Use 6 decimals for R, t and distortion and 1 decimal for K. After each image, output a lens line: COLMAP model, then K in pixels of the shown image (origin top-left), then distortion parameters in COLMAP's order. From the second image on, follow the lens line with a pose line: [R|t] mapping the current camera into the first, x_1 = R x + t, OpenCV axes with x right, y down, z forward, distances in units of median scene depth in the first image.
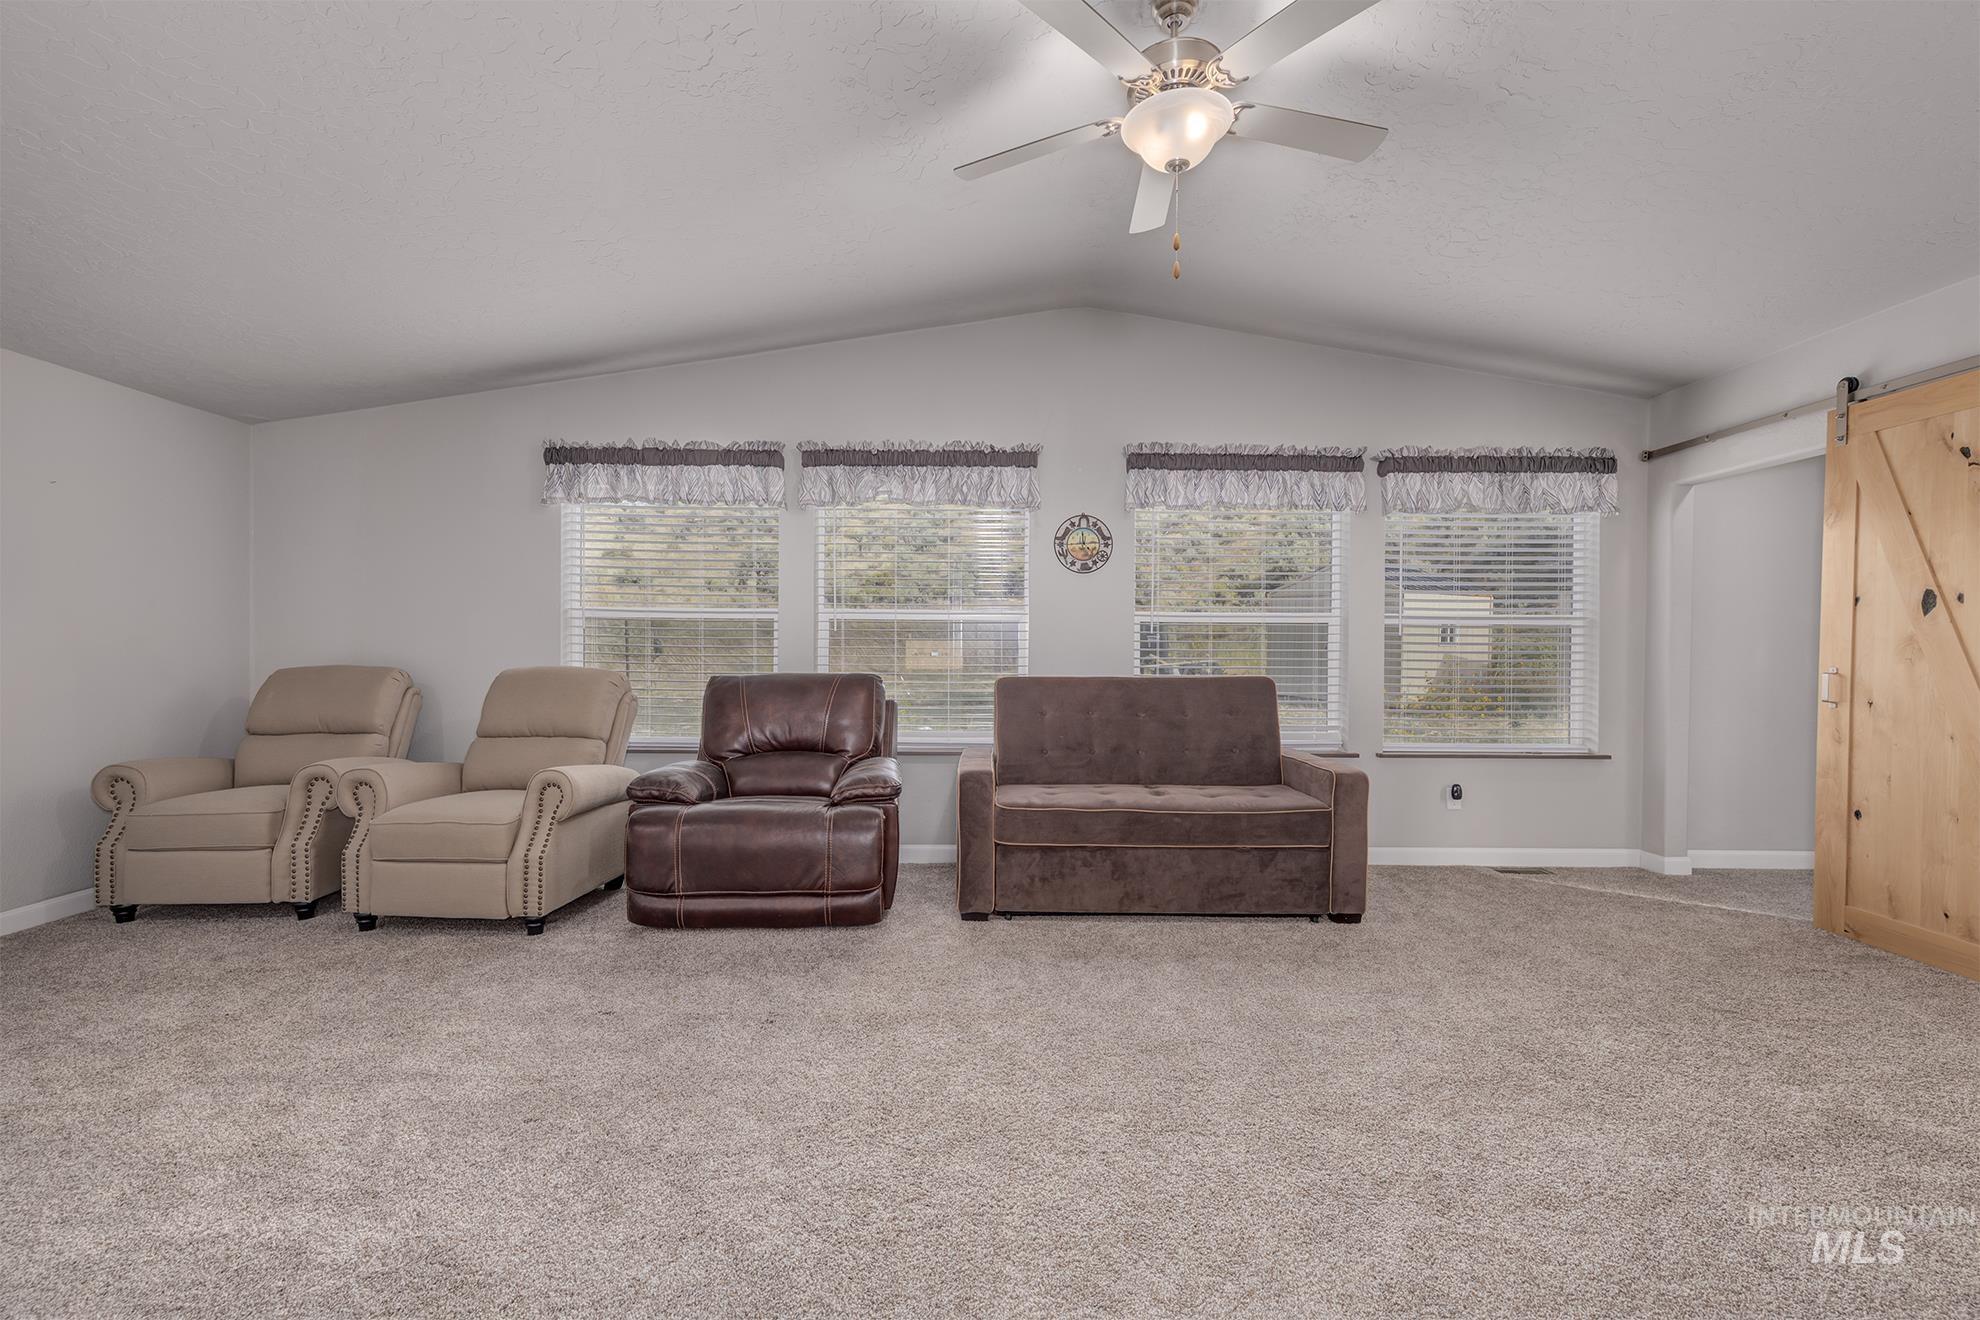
lens RADIAL K [[866.6, 0, 986.9], [0, 866.6, 656.4], [0, 0, 1]] dist [0.002506, -0.000272]
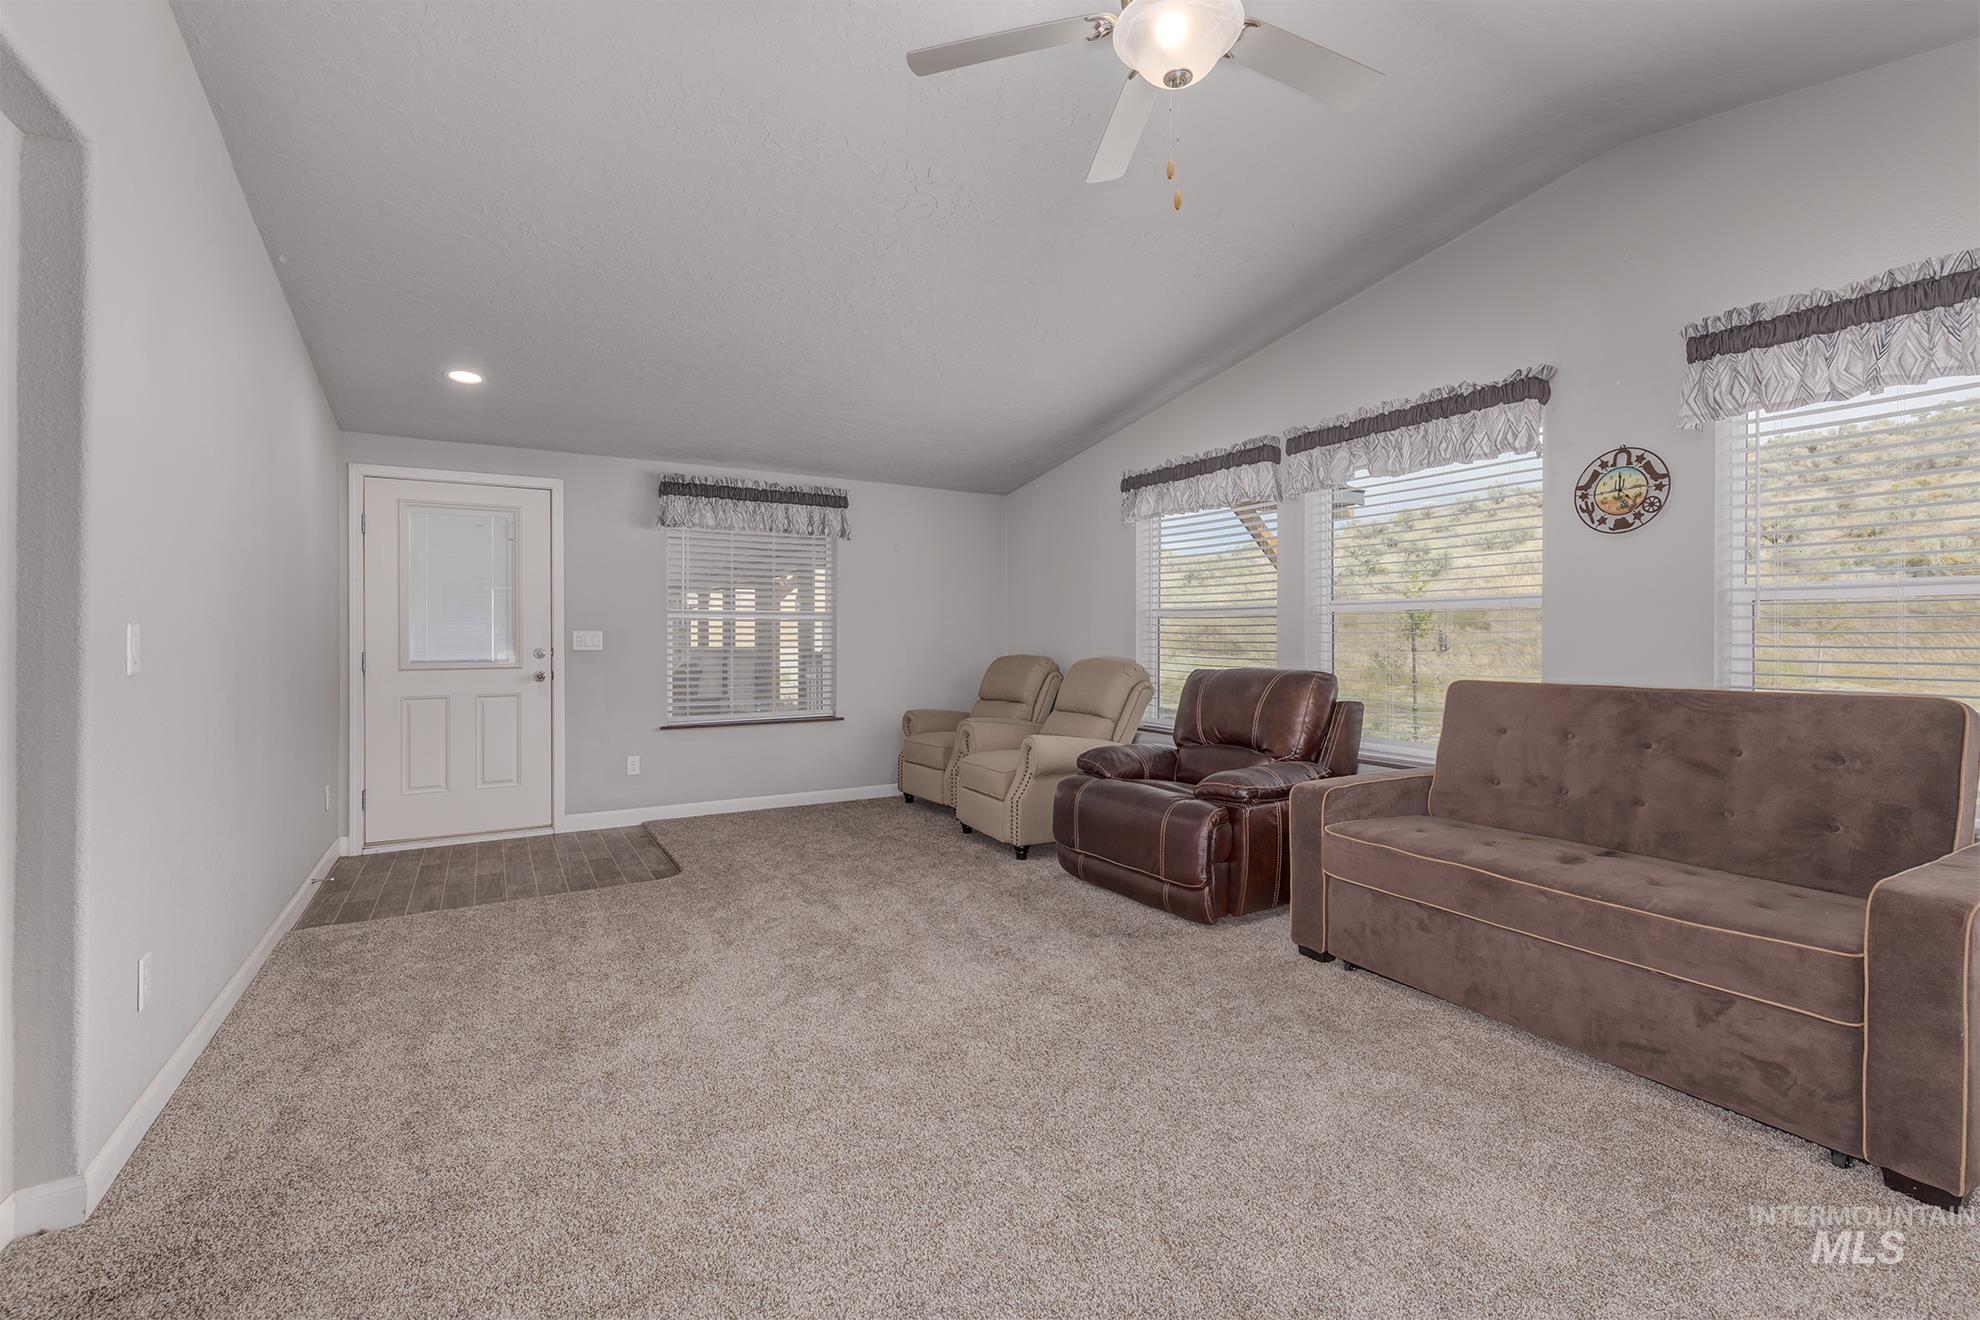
lens RADIAL K [[866.6, 0, 981.4], [0, 866.6, 643.6], [0, 0, 1]] dist [0.002506, -0.000272]
pose [[0.492668, 0.000508, -0.870217, 0.492503], [-0.010162, 0.999935, -0.005169, -0.000561], [0.870158, 0.011390, 0.492641, 0.244165]]
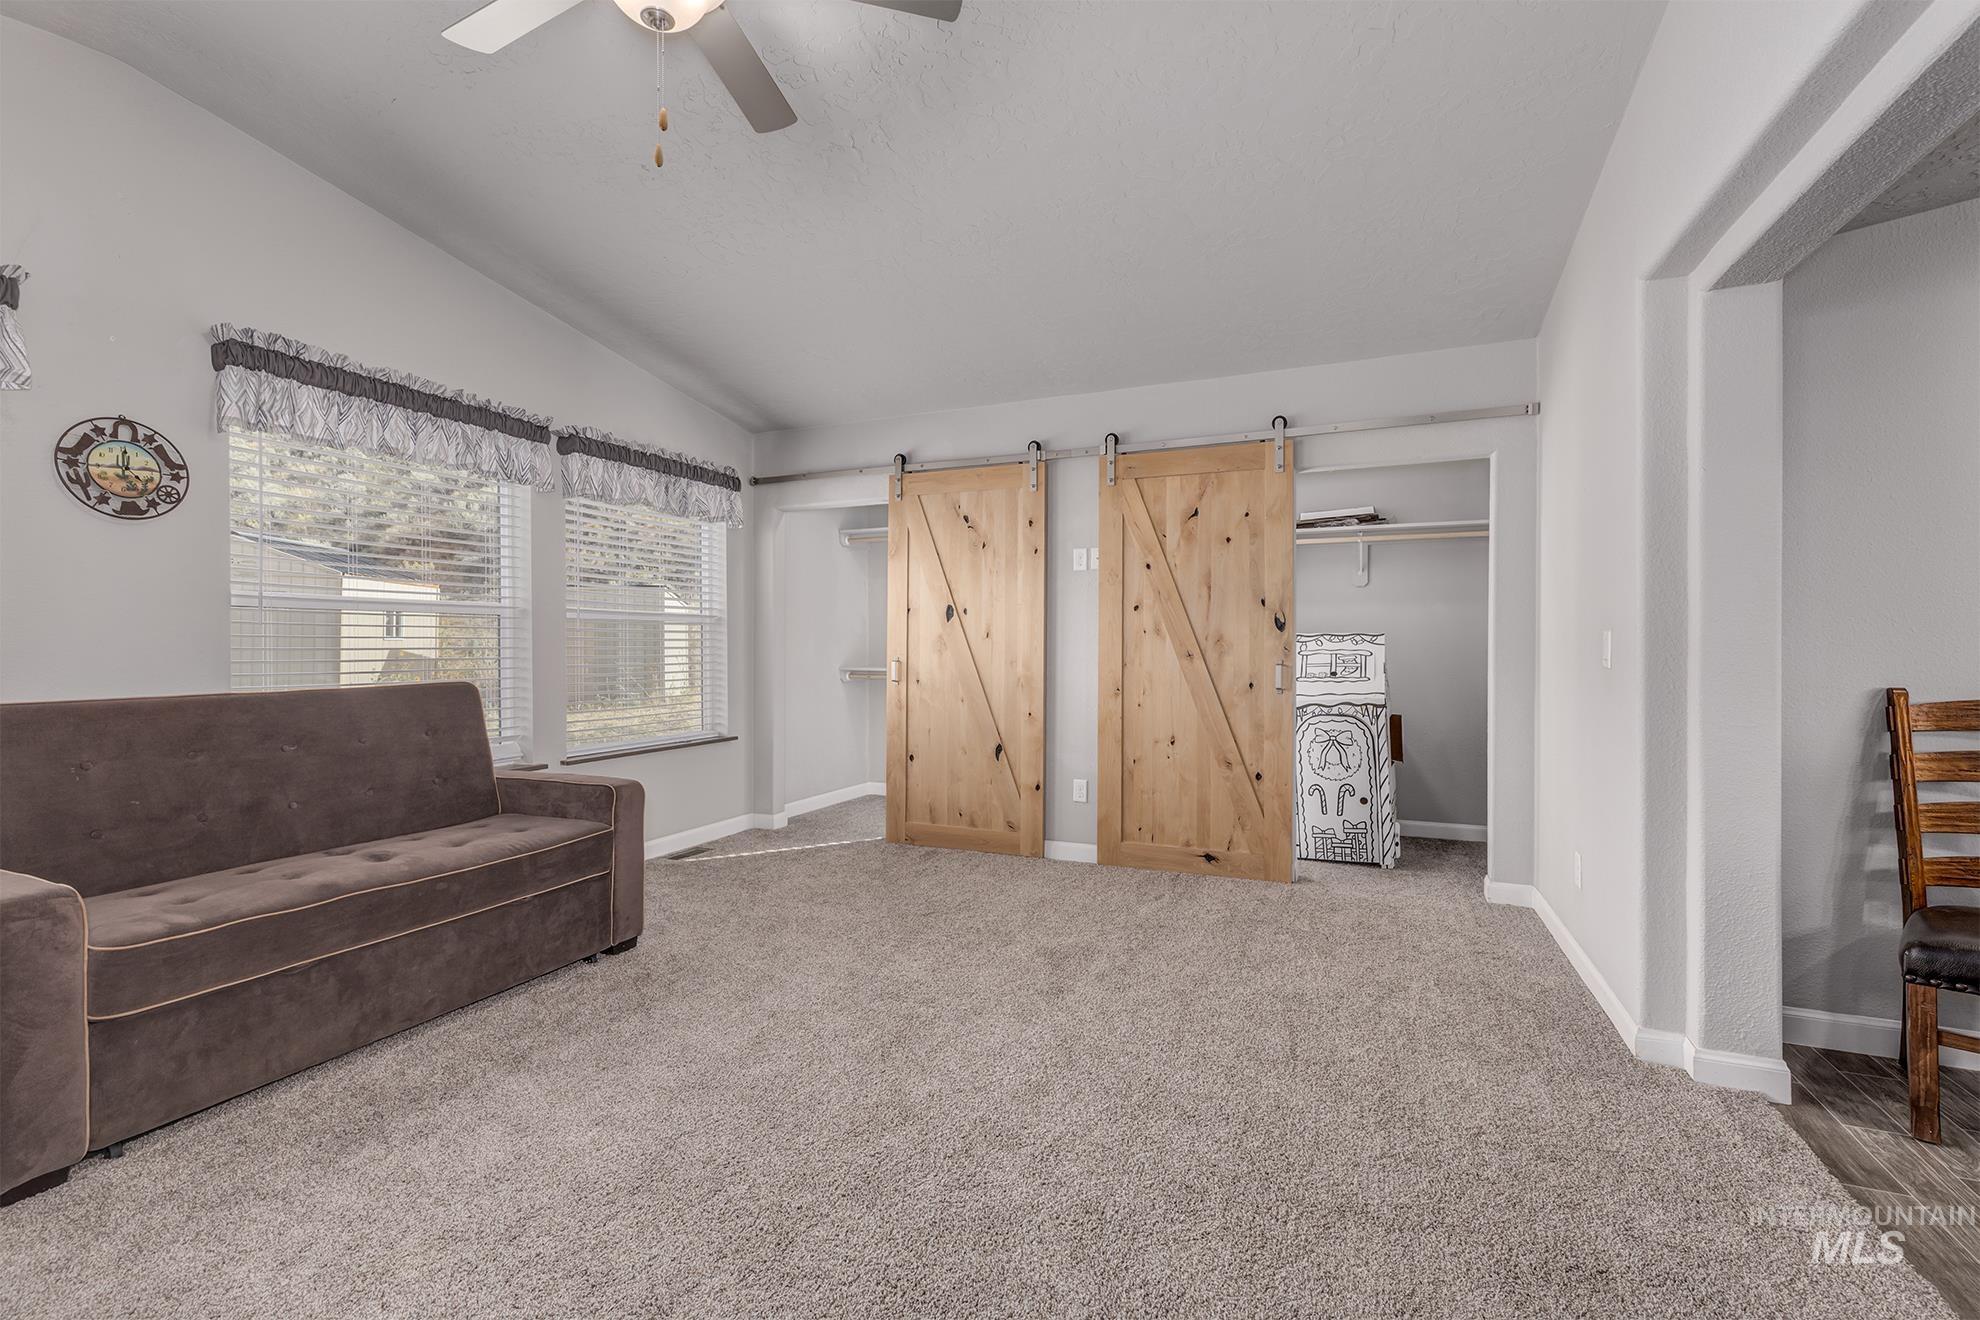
lens RADIAL K [[866.6, 0, 999.1], [0, 866.6, 657.7], [0, 0, 1]] dist [0.002506, -0.000272]
pose [[0.380399, -0.019905, 0.924608, -0.223618], [0.010773, 0.999796, 0.017092, -0.006731], [-0.924760, 0.003460, 0.380535, 0.251965]]
